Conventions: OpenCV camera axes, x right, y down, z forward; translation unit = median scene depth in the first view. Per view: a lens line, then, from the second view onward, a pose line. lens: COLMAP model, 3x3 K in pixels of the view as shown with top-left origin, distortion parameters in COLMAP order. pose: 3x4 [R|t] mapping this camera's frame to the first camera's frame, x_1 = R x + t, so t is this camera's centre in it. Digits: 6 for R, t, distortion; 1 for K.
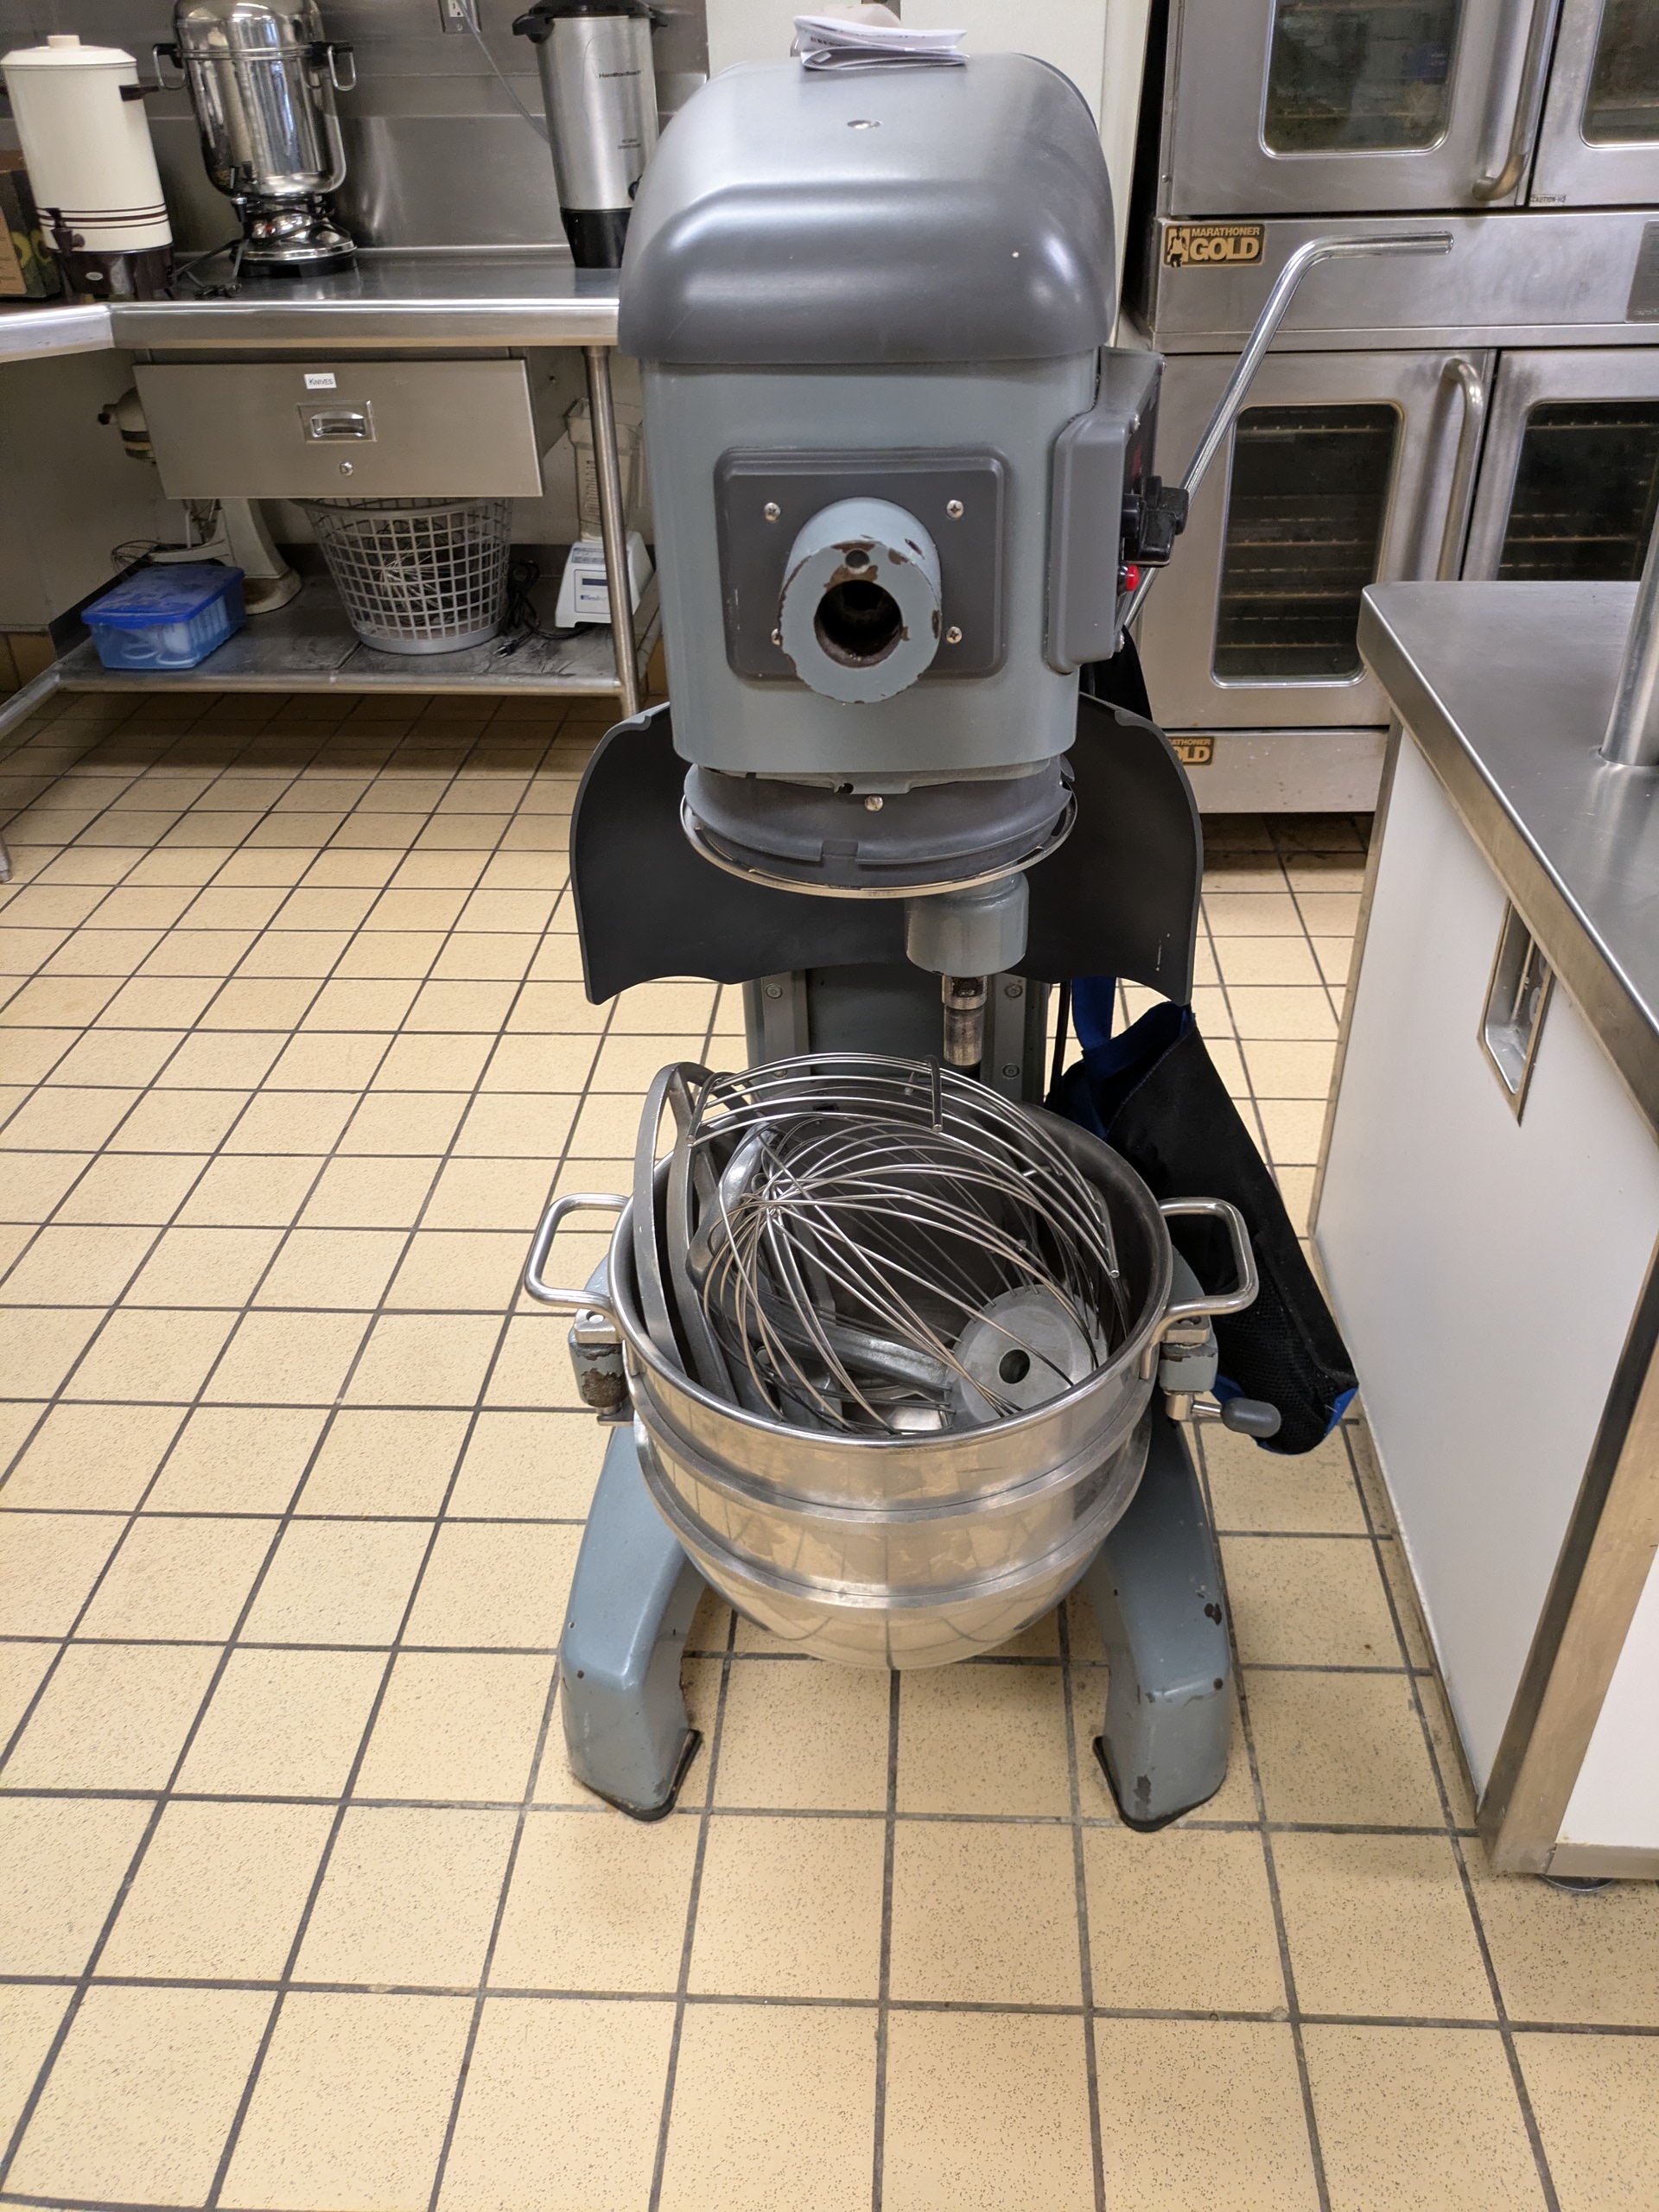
lens RADIAL K [[1661.5, 0, 866.3], [0, 1661.5, 1084.6], [0, 0, 1]] dist [0.022922, -0.013165]
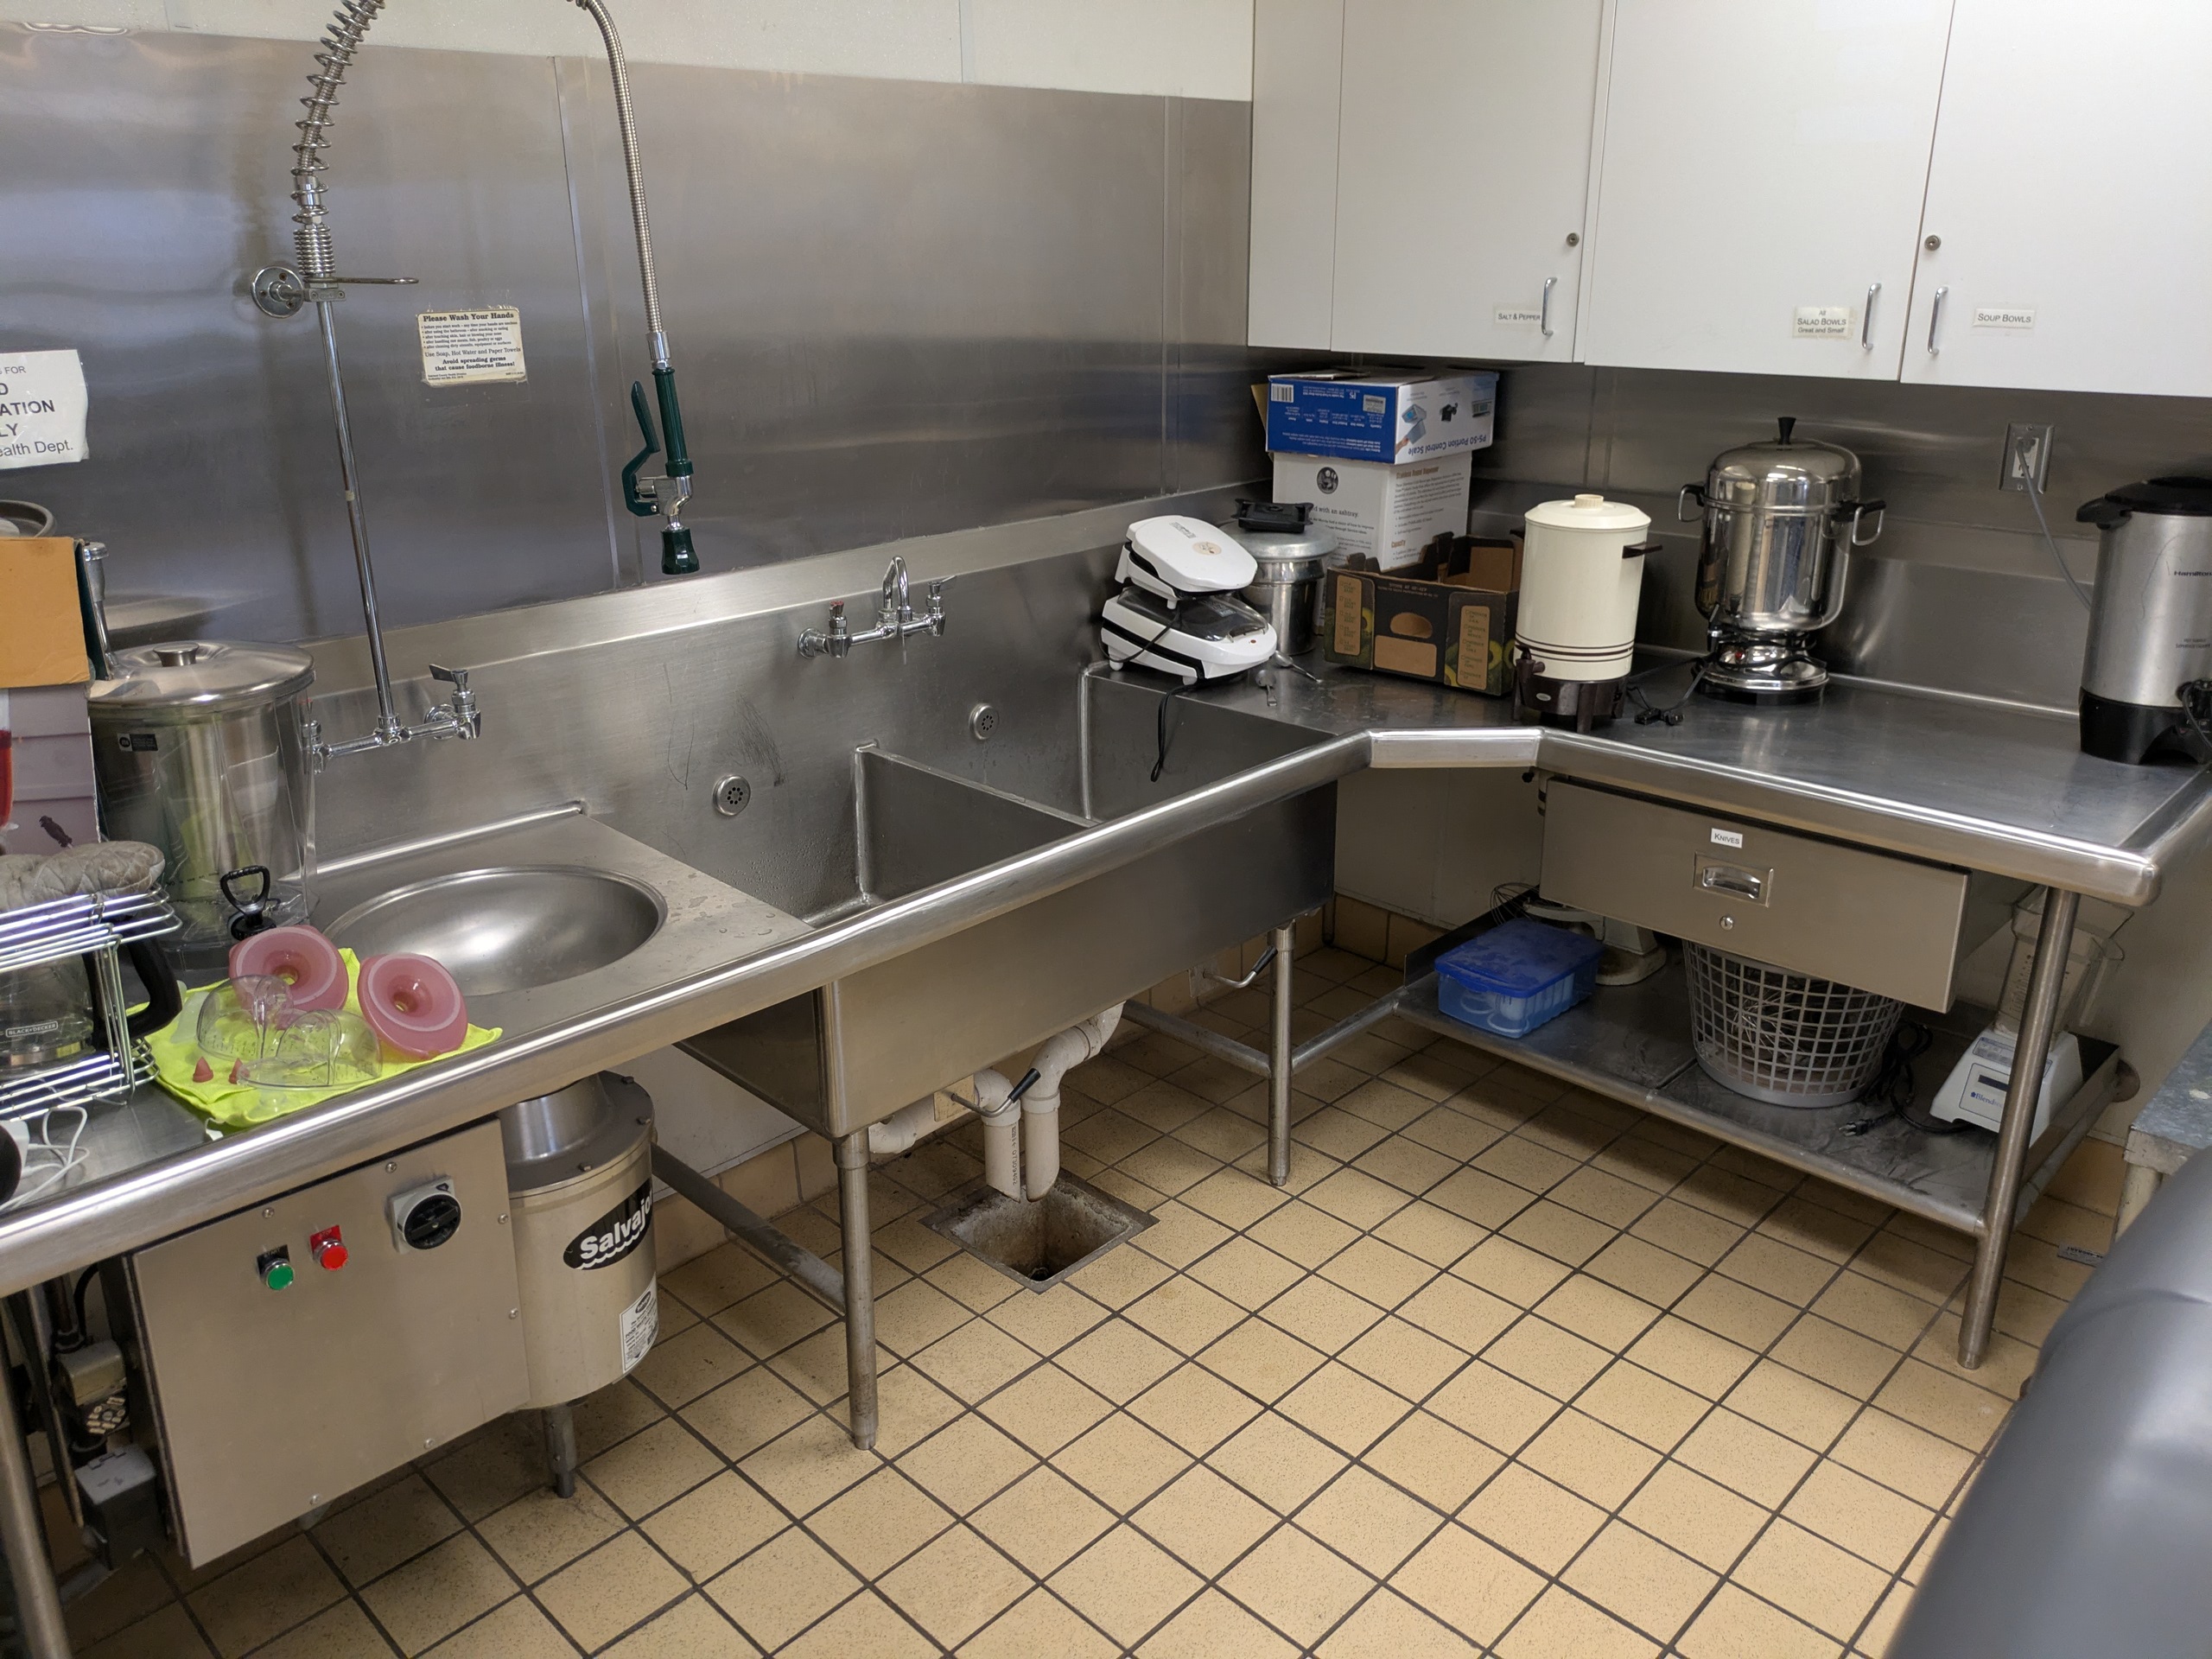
lens RADIAL K [[1661.5, 0, 1093.2], [0, 1661.5, 808.1], [0, 0, 1]] dist [0.022922, -0.013165]
pose [[0.747945, 0.230528, -0.622443, -0.012010], [-0.370611, 0.923004, -0.103492, -0.186112], [0.550659, 0.308091, 0.775793, 0.062007]]
